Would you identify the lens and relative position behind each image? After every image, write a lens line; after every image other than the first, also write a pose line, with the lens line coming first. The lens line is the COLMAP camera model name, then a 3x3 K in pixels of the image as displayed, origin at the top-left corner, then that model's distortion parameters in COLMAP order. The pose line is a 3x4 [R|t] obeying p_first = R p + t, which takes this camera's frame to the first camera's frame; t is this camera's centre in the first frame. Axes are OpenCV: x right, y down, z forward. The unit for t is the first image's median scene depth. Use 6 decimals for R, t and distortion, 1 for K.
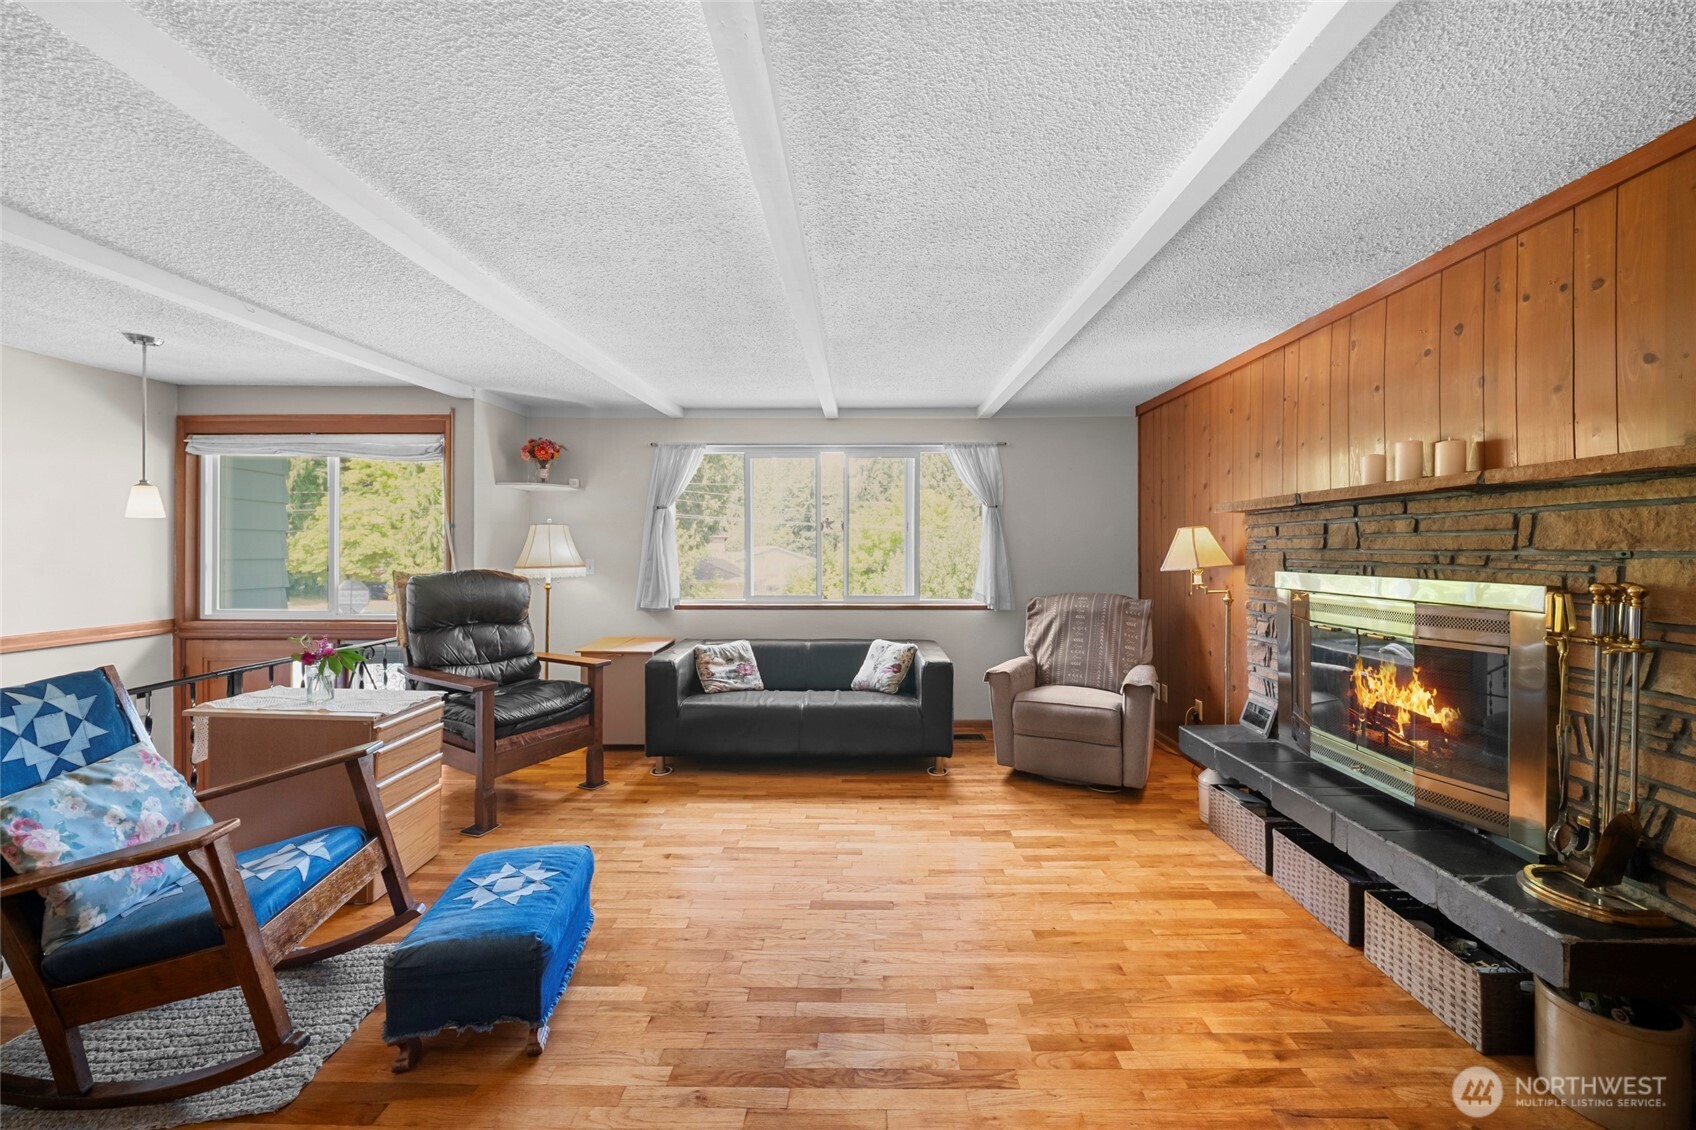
lens RADIAL K [[615.9, 0, 846.1], [0, 615.9, 547.4], [0, 0, 1]] dist [0.007413, -0.001935]
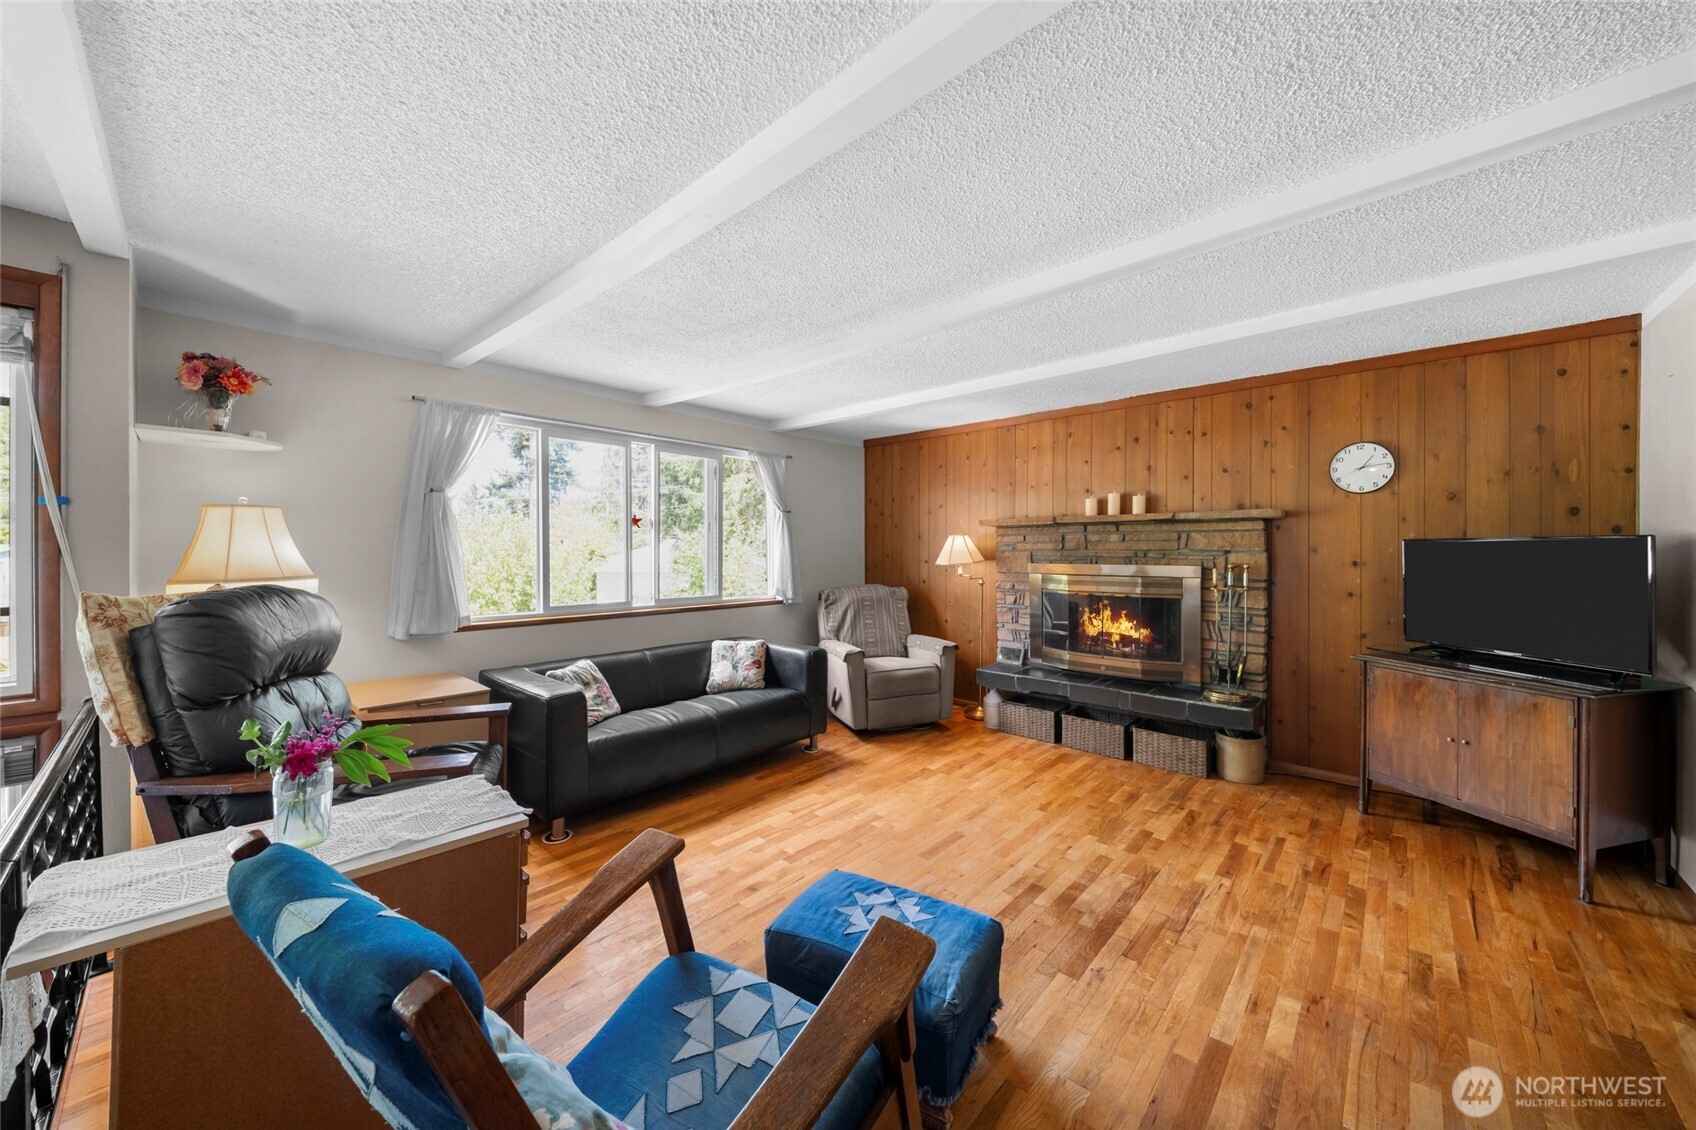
lens RADIAL K [[615.9, 0, 832.2], [0, 615.9, 551.8], [0, 0, 1]] dist [0.007413, -0.001935]
pose [[0.664519, -0.002542, 0.747267, -0.808306], [-0.002365, 0.999982, 0.005504, 0.000764], [-0.747268, -0.005425, 0.664501, 0.285280]]
